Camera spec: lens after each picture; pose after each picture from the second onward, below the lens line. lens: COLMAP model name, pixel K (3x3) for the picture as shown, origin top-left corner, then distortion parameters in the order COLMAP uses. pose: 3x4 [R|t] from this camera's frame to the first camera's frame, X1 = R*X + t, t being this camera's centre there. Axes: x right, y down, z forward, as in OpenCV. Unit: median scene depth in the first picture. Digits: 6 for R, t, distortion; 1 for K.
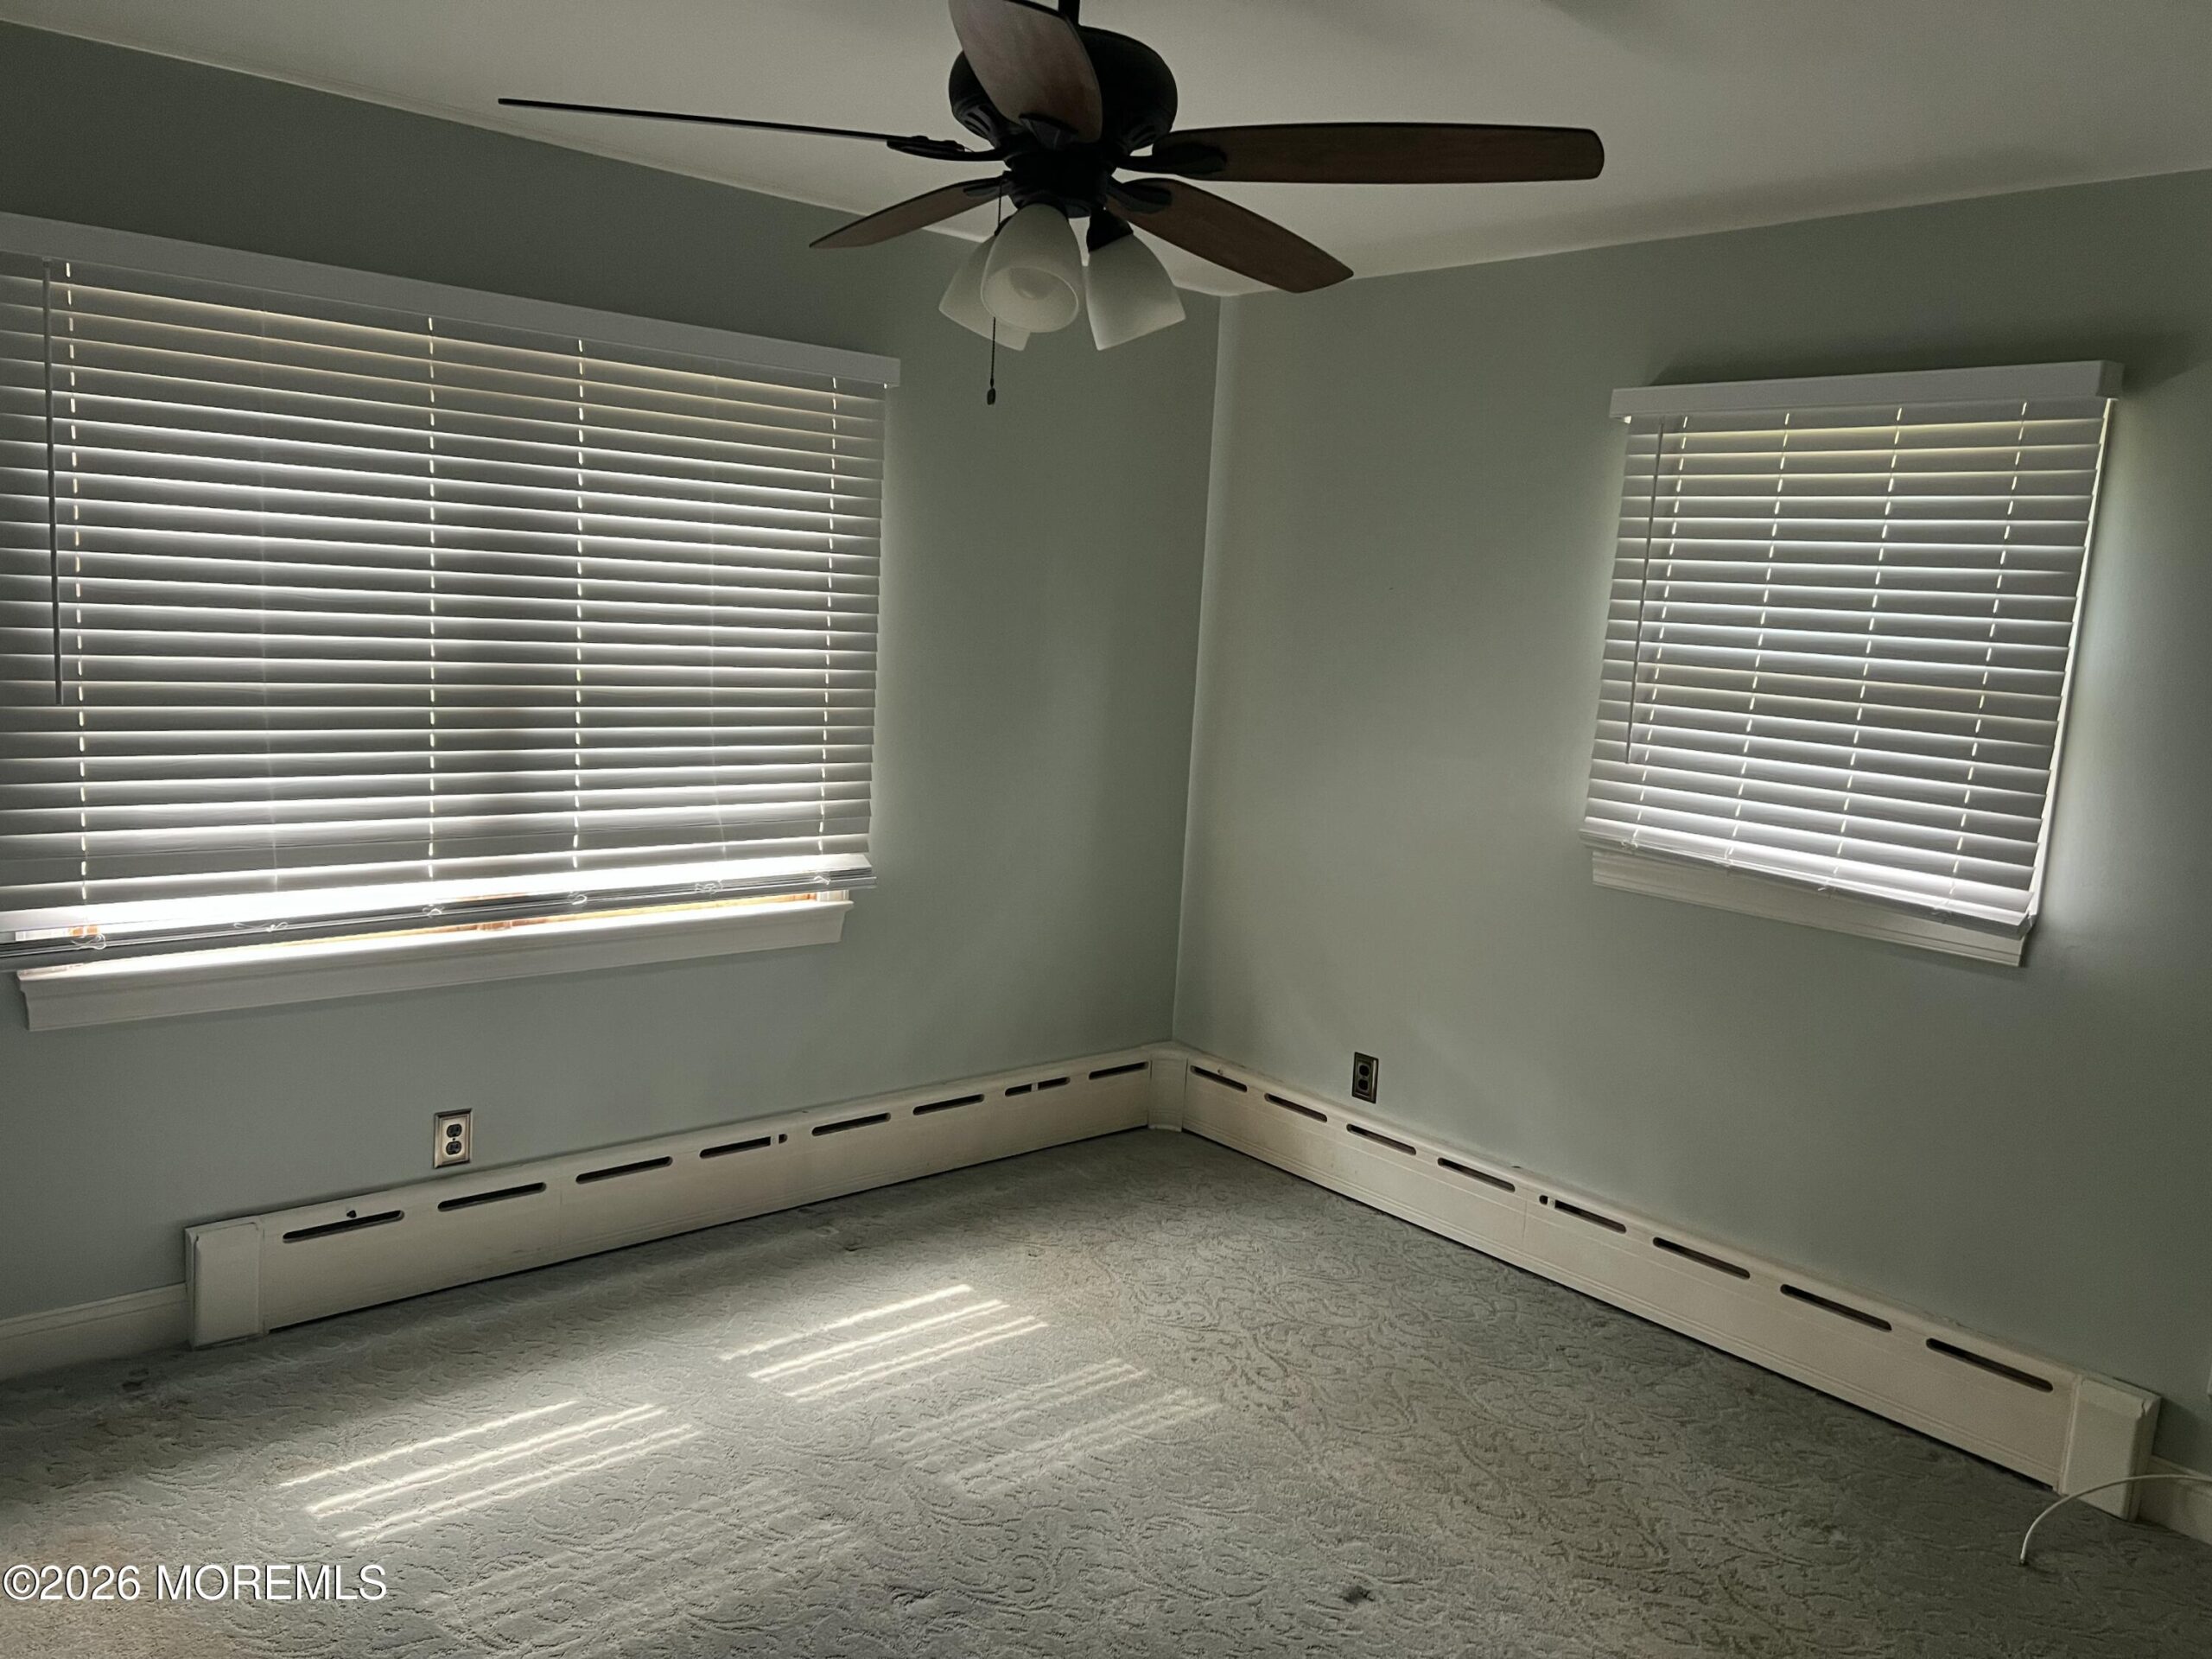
lens RADIAL K [[1658.1, 0, 1096.4], [0, 1658.1, 830.2], [0, 0, 1]] dist [0.064977, -0.059906]
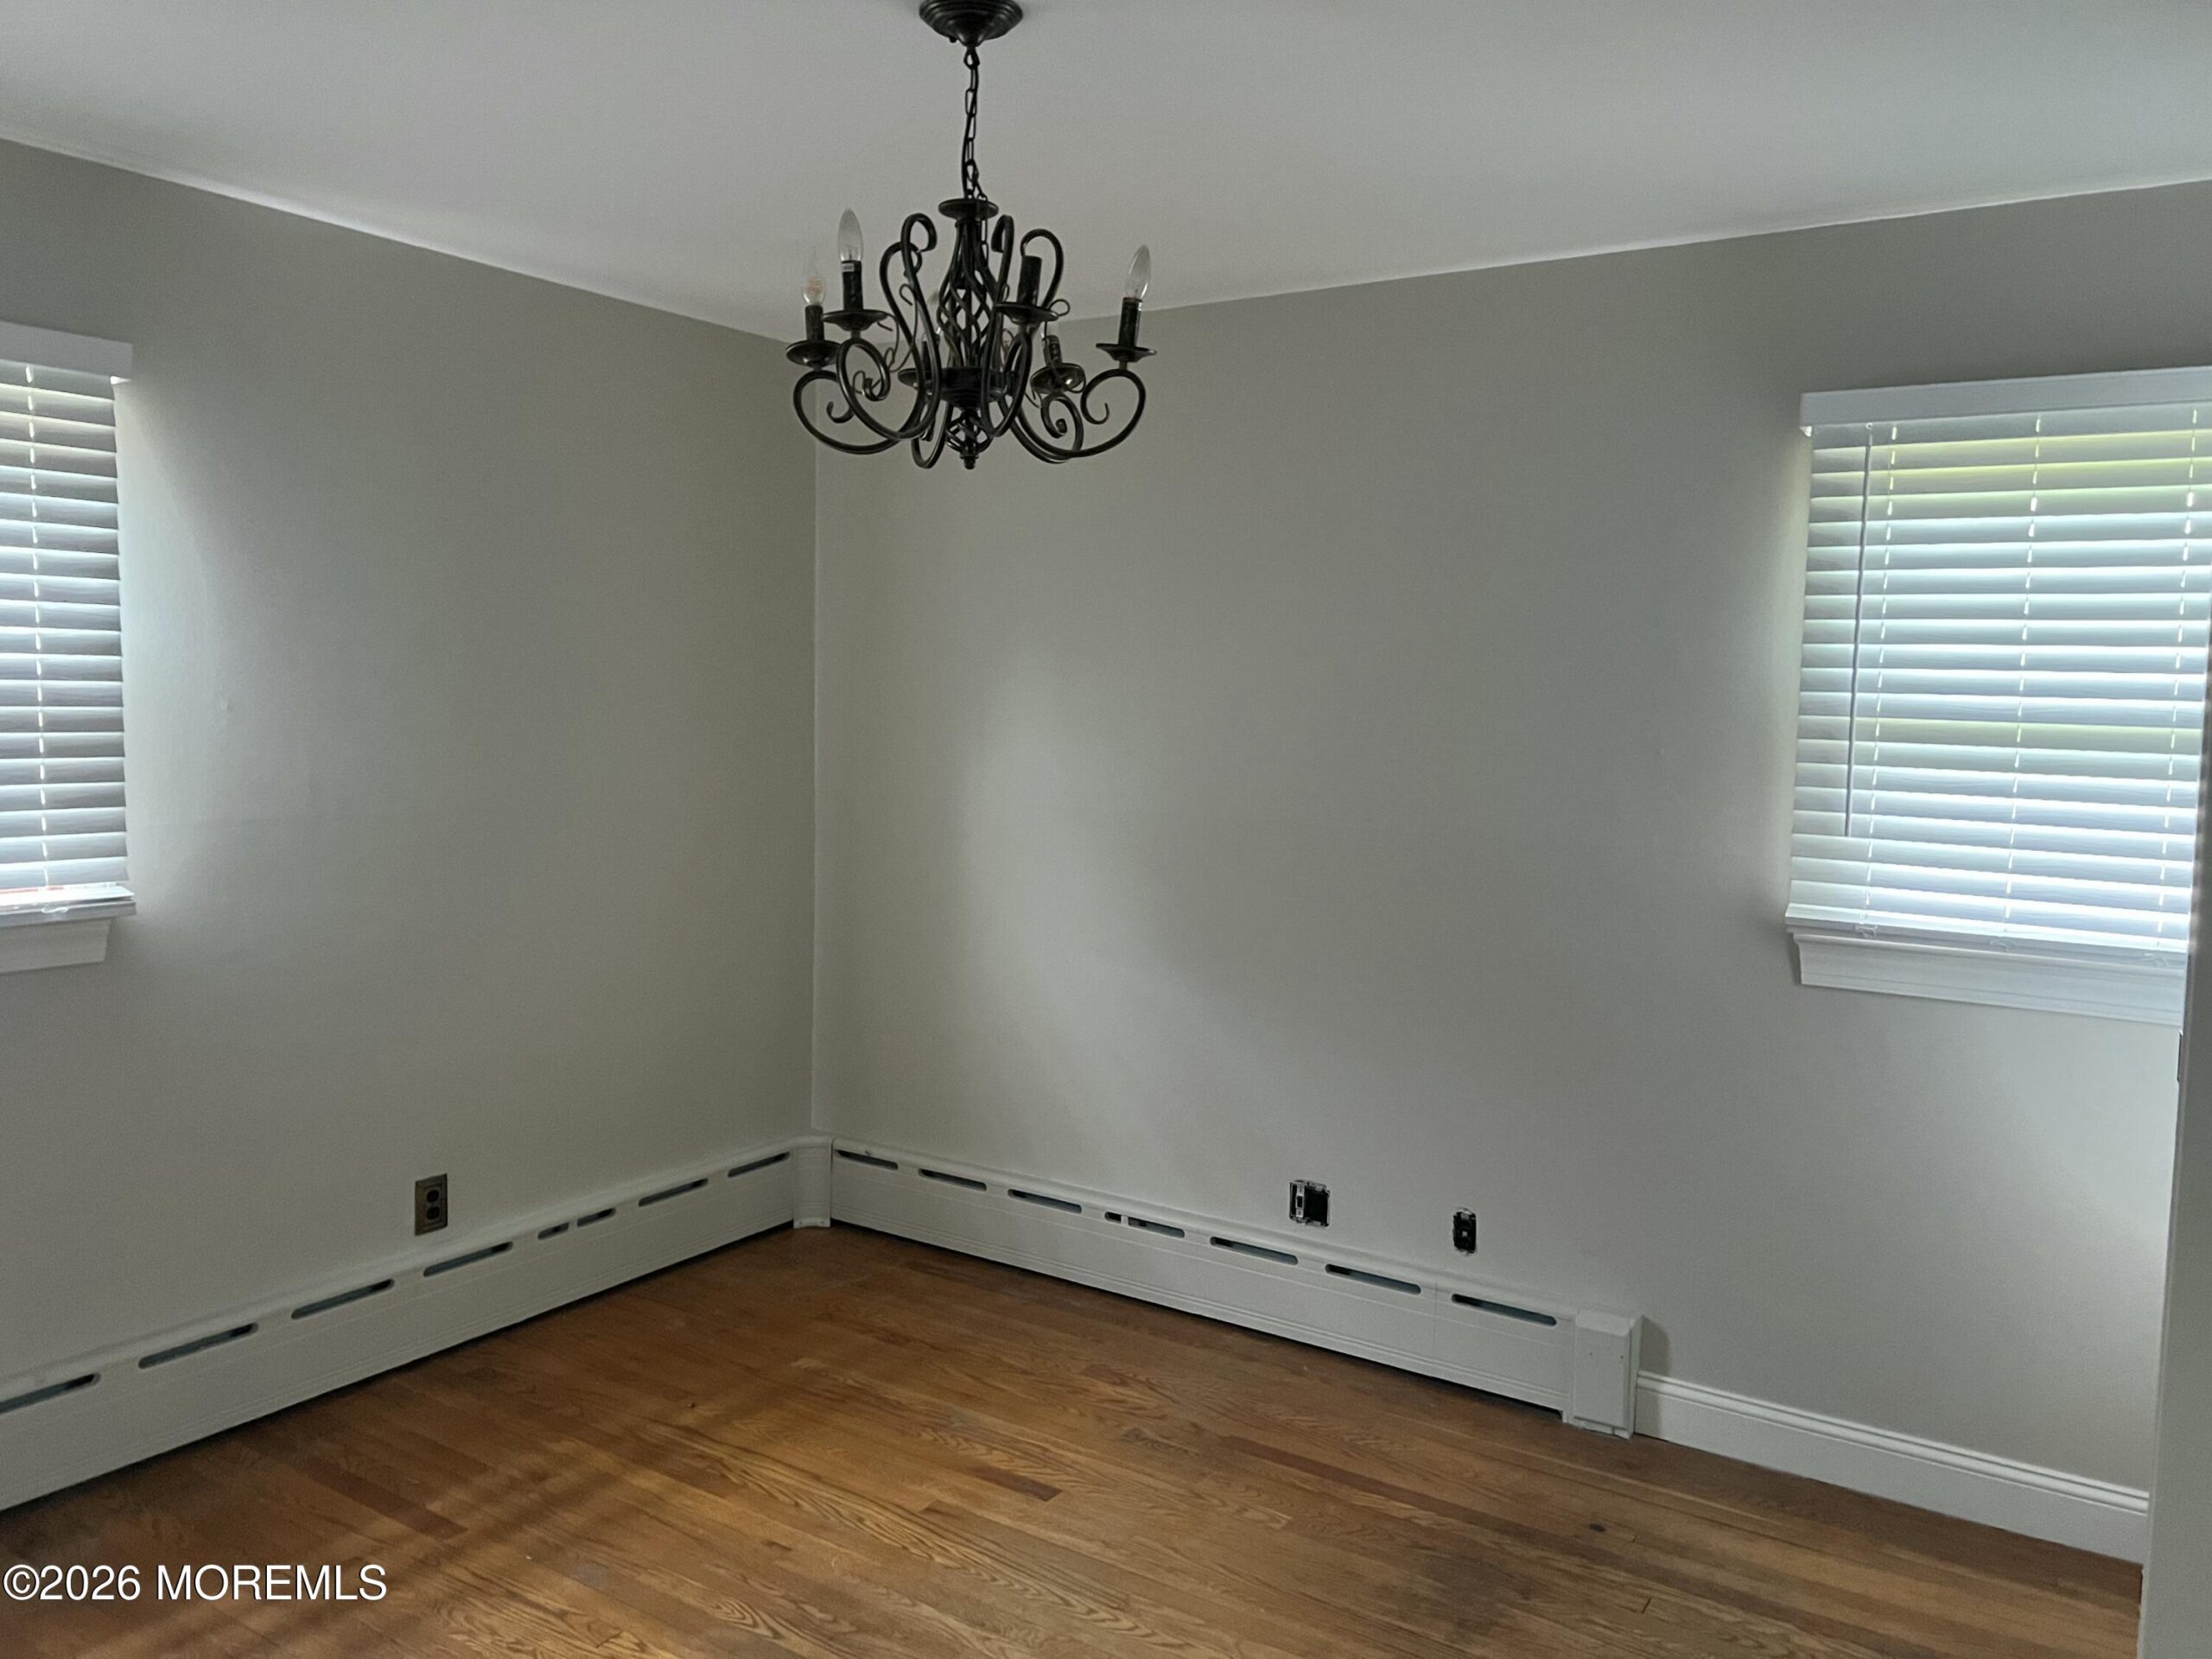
lens RADIAL K [[1658.1, 0, 1110.6], [0, 1658.1, 830.5], [0, 0, 1]] dist [0.064977, -0.059906]
pose [[0.946685, -0.066689, 0.315182, -0.090888], [0.071554, 0.997429, -0.003874, -0.020959], [-0.314113, 0.026220, 0.949023, 0.102820]]
